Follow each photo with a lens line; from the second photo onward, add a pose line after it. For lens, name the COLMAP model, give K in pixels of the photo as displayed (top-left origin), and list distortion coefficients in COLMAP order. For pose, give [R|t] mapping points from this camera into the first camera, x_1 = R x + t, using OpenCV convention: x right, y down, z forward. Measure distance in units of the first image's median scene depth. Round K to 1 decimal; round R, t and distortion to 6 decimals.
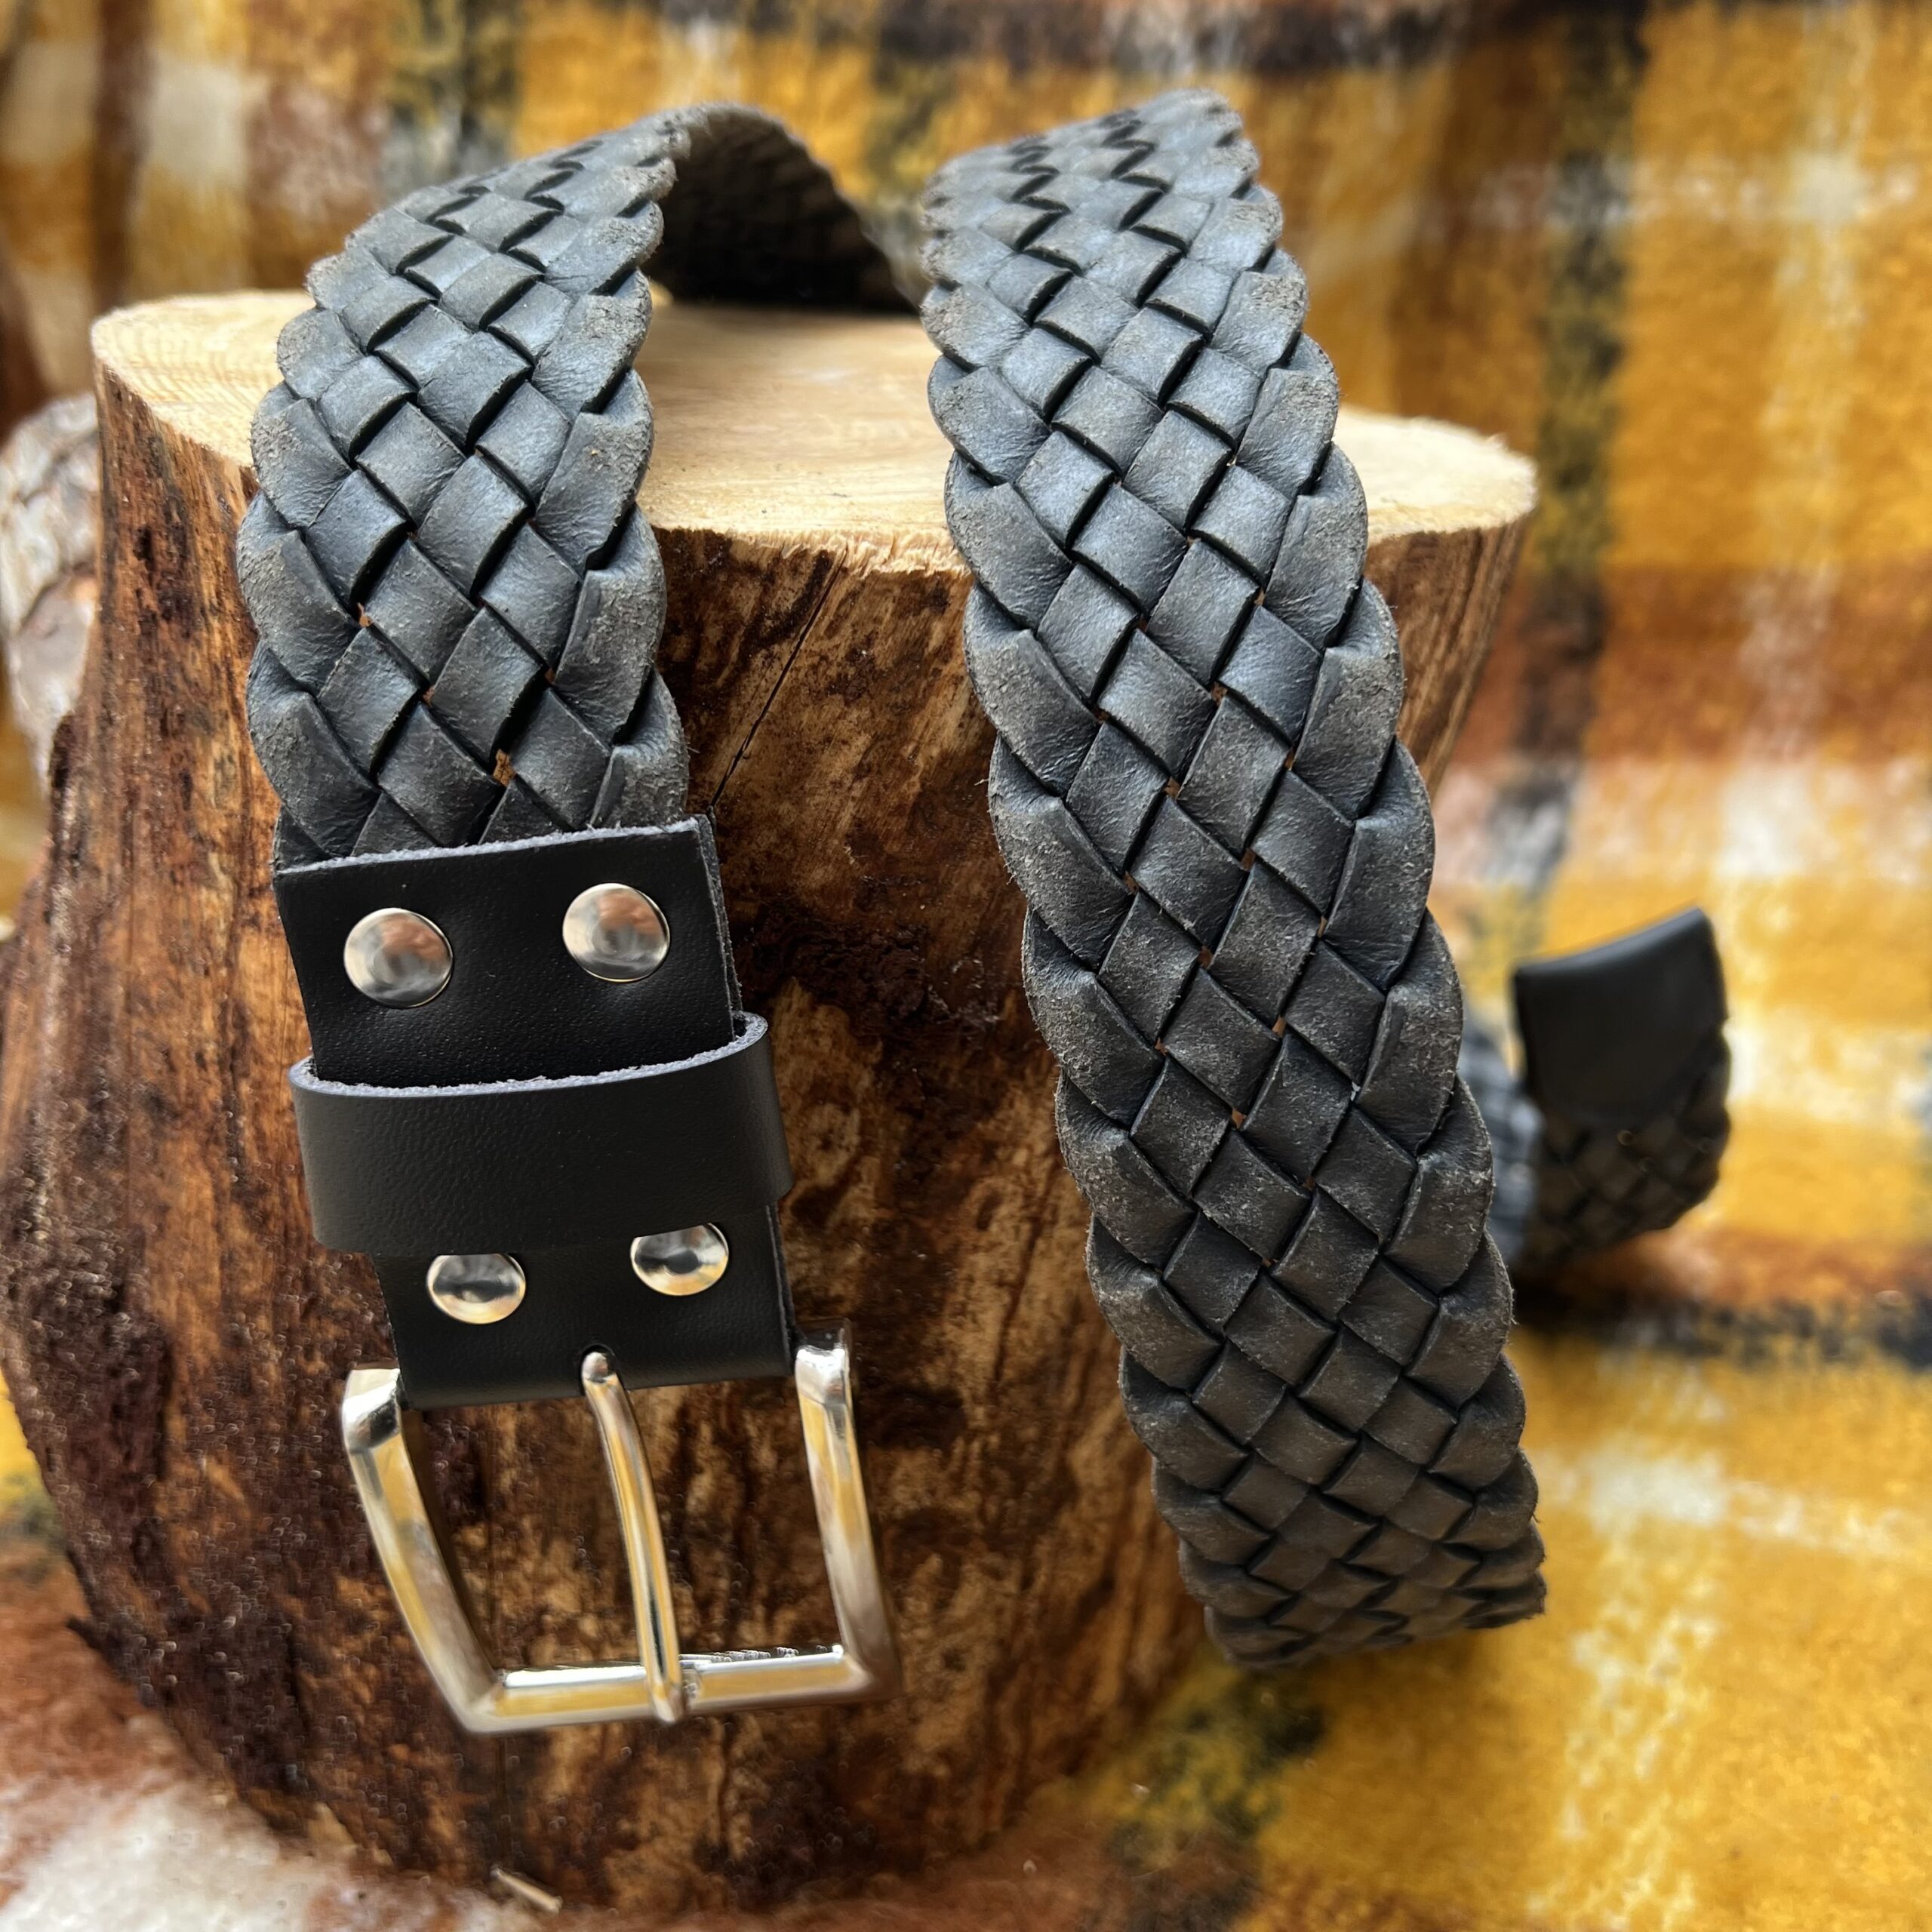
lens RADIAL K [[1876.2, 0, 968.7], [0, 1876.2, 940.9], [0, 0, 1]] dist [-0.005446, 0.000000]
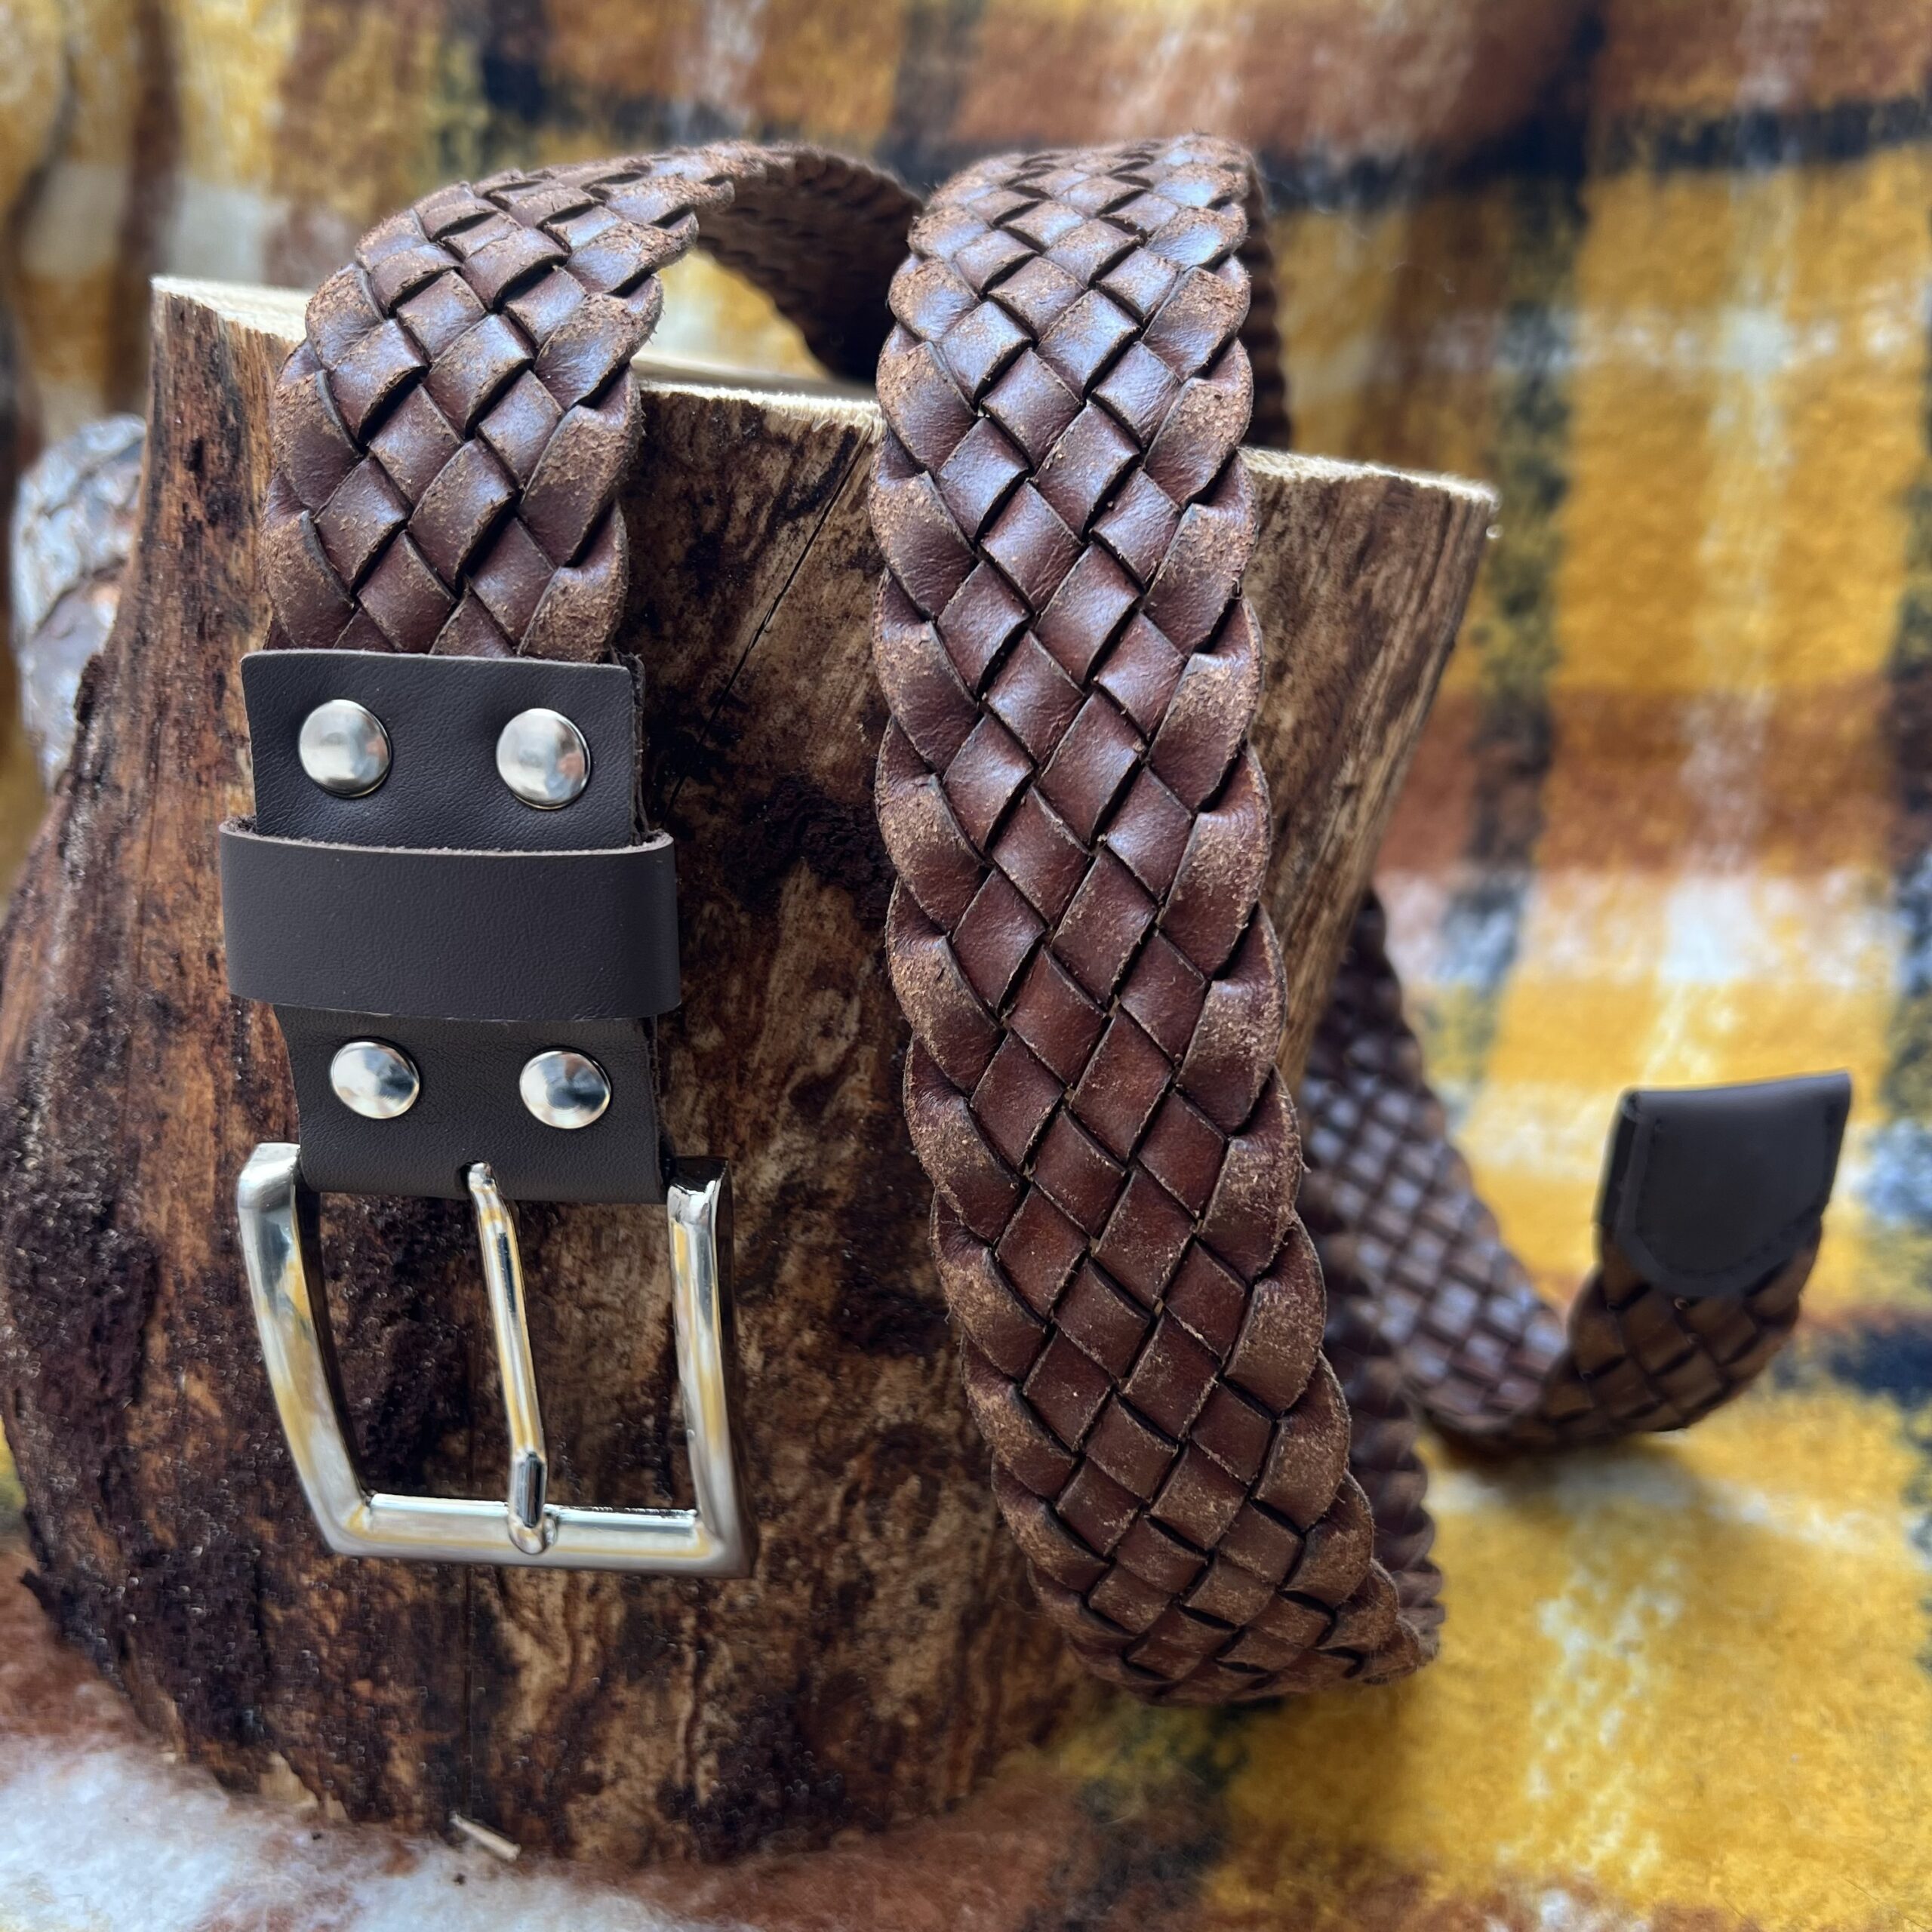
lens RADIAL K [[1876.2, 0, 961.4], [0, 1876.2, 981.2], [0, 0, 1]] dist [-0.005446, 0.000000]
pose [[0.999337, 0.026270, 0.025216, -0.023842], [-0.023479, 0.994174, -0.105201, 0.159893], [-0.027832, 0.104539, 0.994131, -0.026827]]
